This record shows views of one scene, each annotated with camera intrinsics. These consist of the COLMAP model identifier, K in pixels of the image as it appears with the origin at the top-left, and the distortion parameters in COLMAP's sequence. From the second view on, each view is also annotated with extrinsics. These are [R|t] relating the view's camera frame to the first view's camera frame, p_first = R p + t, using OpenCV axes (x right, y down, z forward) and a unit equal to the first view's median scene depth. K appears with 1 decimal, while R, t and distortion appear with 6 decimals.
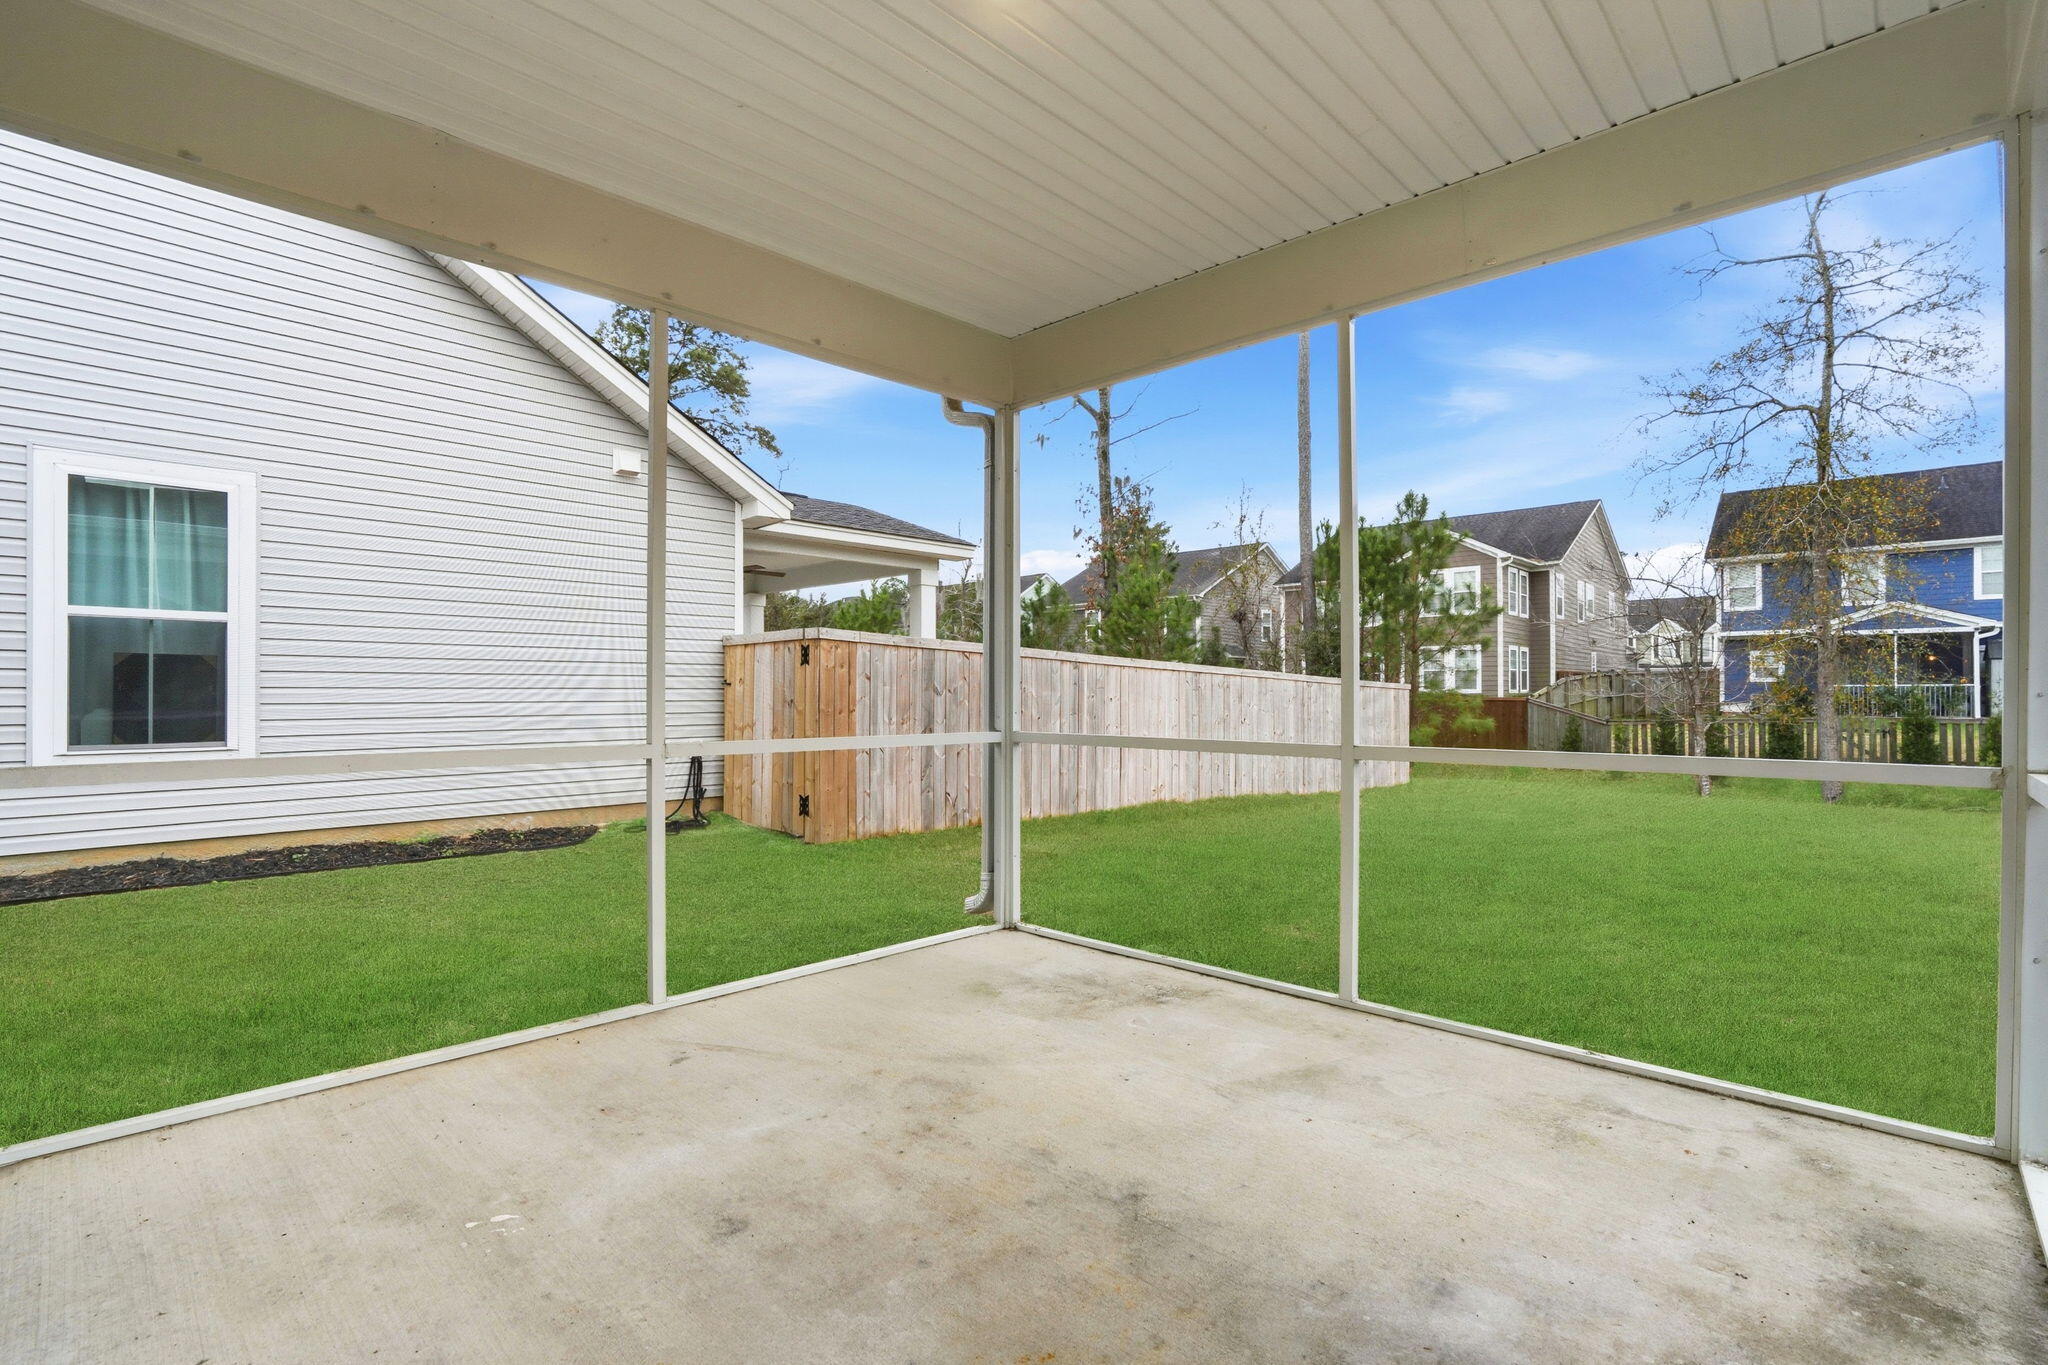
lens RADIAL K [[955.7, 0, 1021.6], [0, 955.7, 689.0], [0, 0, 1]] dist [-0.058823, 0.021157]
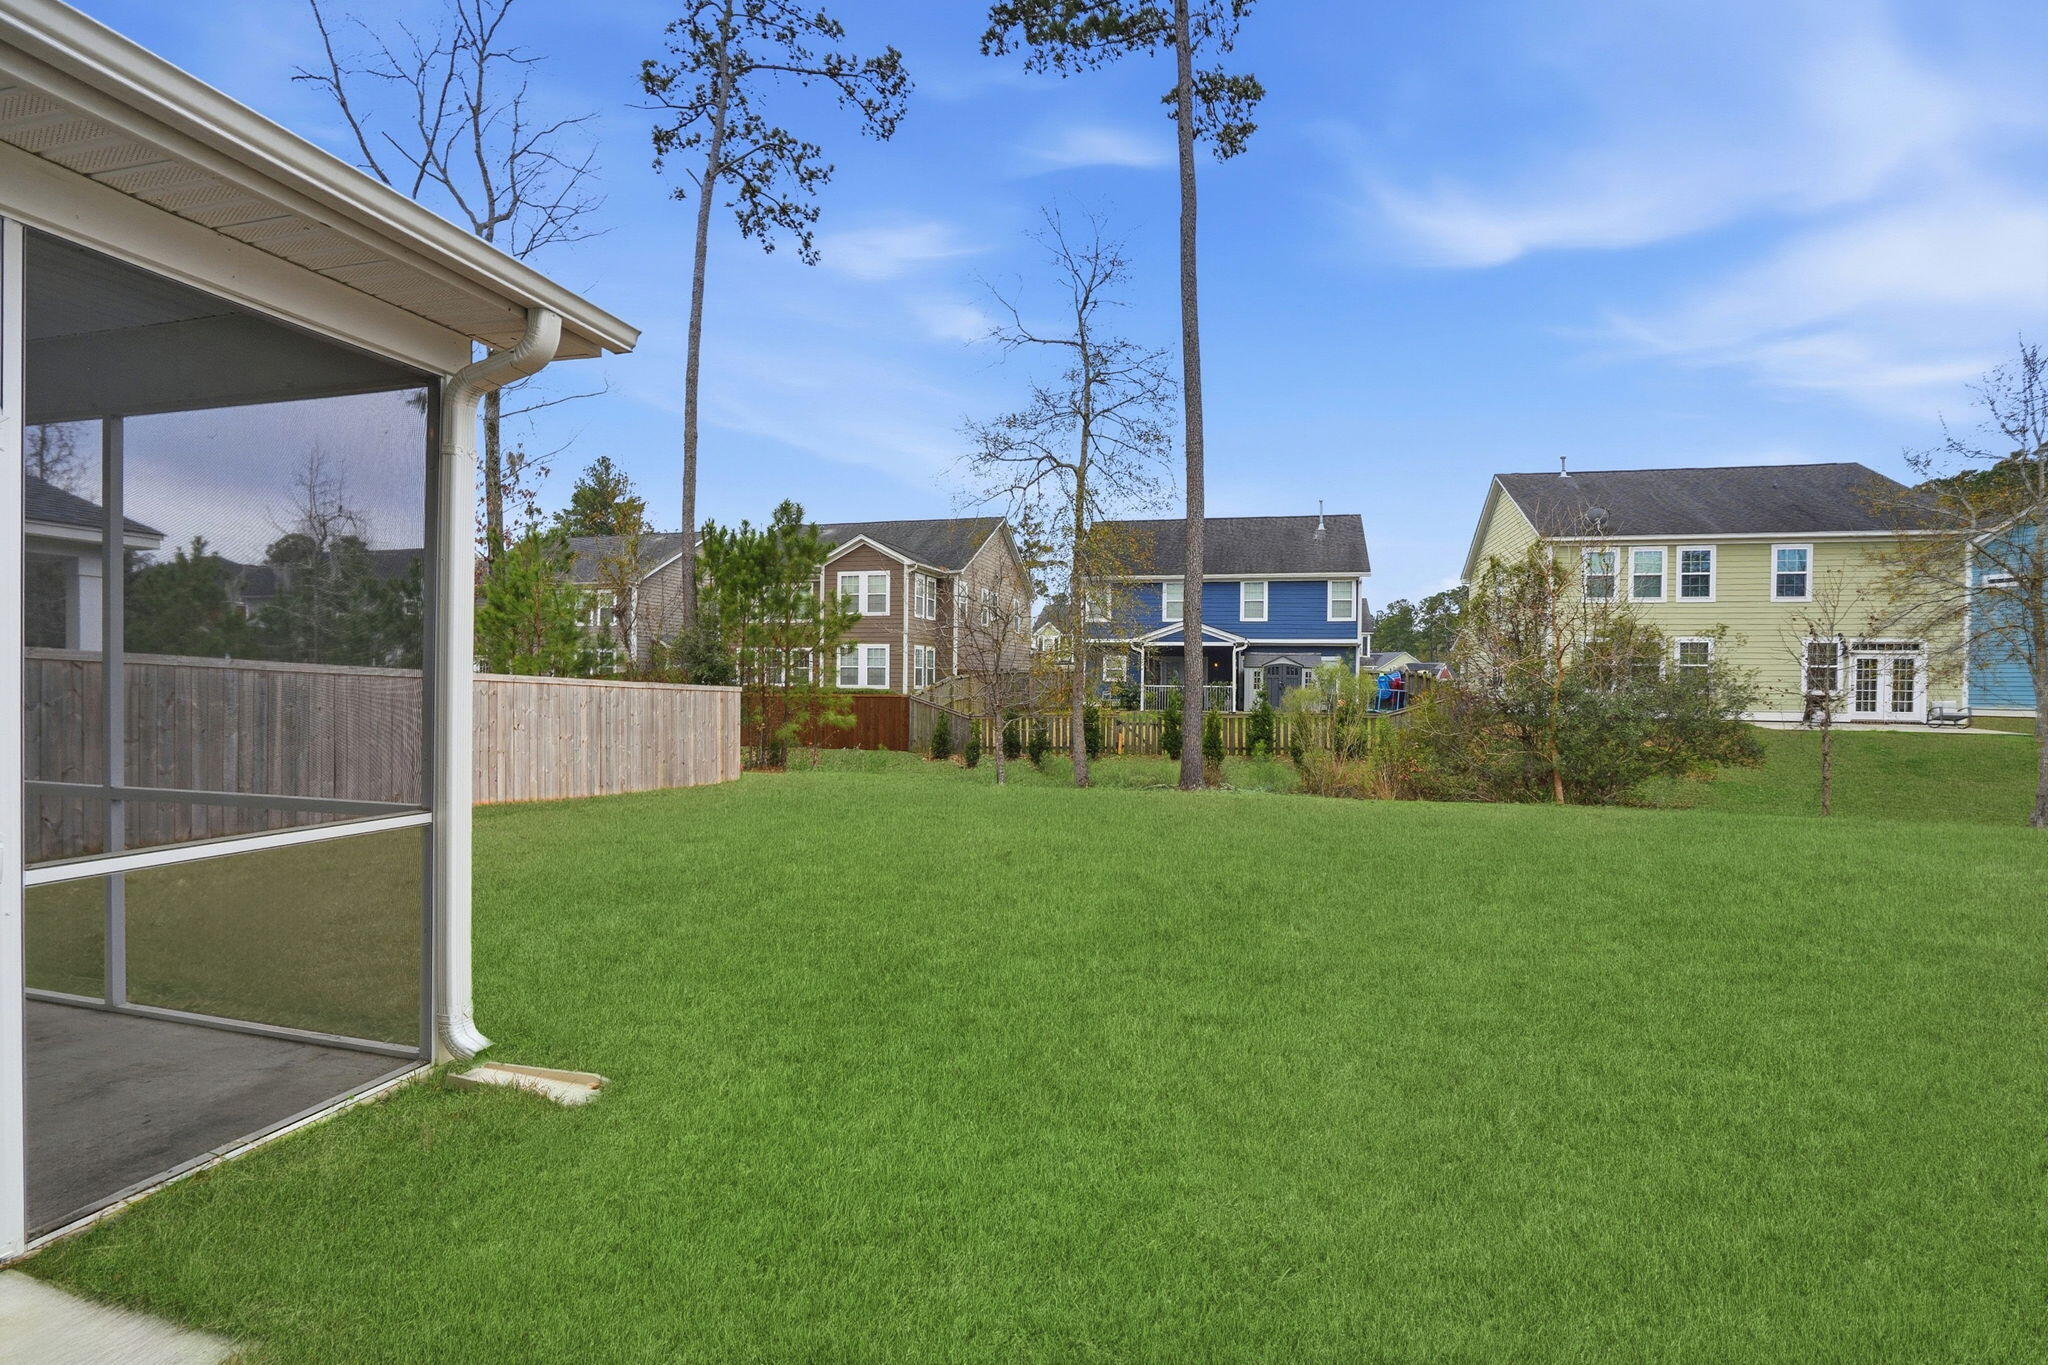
lens RADIAL K [[977.5, 0, 1028.6], [0, 977.5, 687.3], [0, 0, 1]] dist [-0.059542, 0.022361]
pose [[0.869545, 0.007239, 0.493800, 0.093447], [-0.012847, 0.999886, 0.007966, -0.010461], [-0.493686, -0.013271, 0.869539, -0.068962]]
